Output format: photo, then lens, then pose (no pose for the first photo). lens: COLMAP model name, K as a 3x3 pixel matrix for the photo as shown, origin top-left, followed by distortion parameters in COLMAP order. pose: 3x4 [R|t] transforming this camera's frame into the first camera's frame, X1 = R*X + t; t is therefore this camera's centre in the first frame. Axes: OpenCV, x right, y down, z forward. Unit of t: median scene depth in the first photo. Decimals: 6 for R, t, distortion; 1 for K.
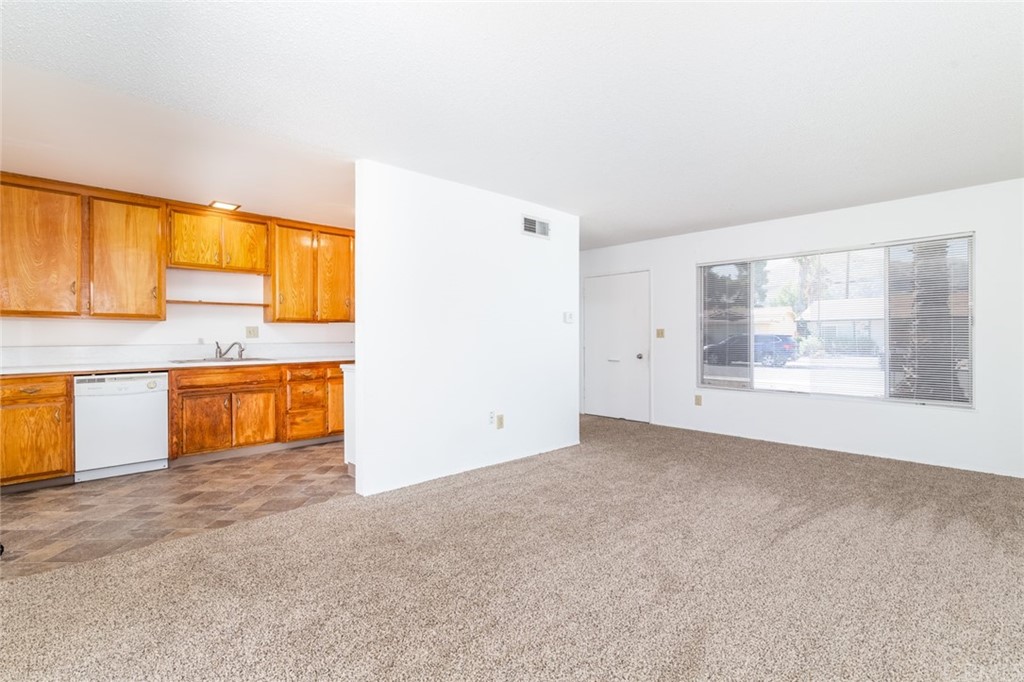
lens RADIAL K [[468.3, 0, 509.0], [0, 468.3, 340.1], [0, 0, 1]] dist [0.000386, -0.000034]
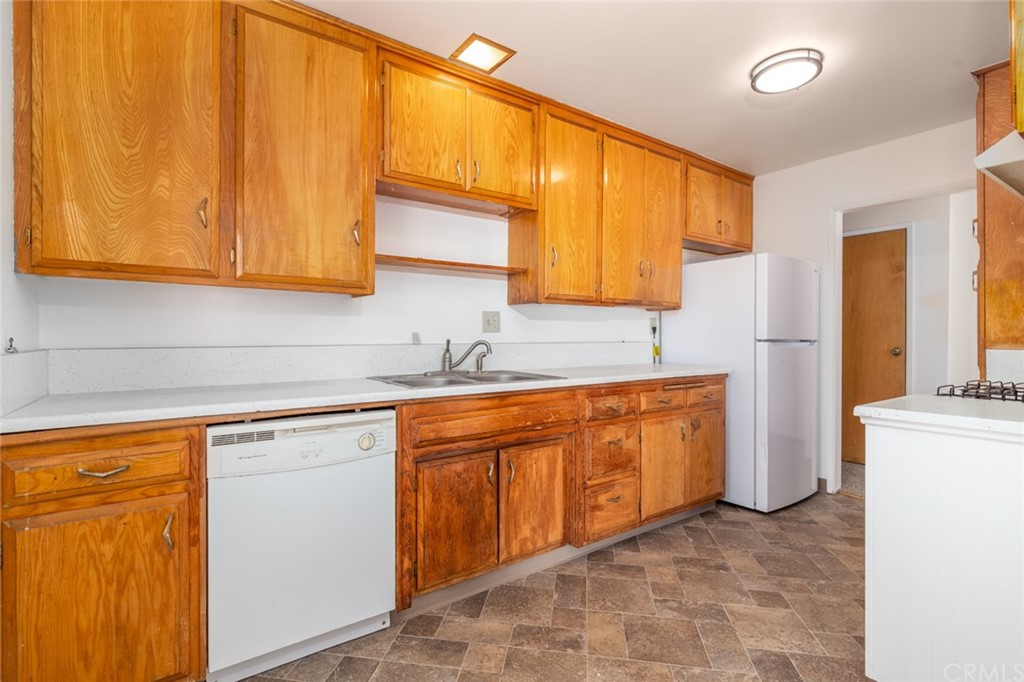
lens RADIAL K [[473.1, 0, 509.4], [0, 473.1, 339.2], [0, 0, 1]] dist [0.000014, -0.000483]
pose [[0.988044, 0.005077, -0.154089, -0.534988], [-0.004853, 0.999987, 0.001833, 0.001772], [0.154097, -0.001063, 0.988055, 0.561554]]
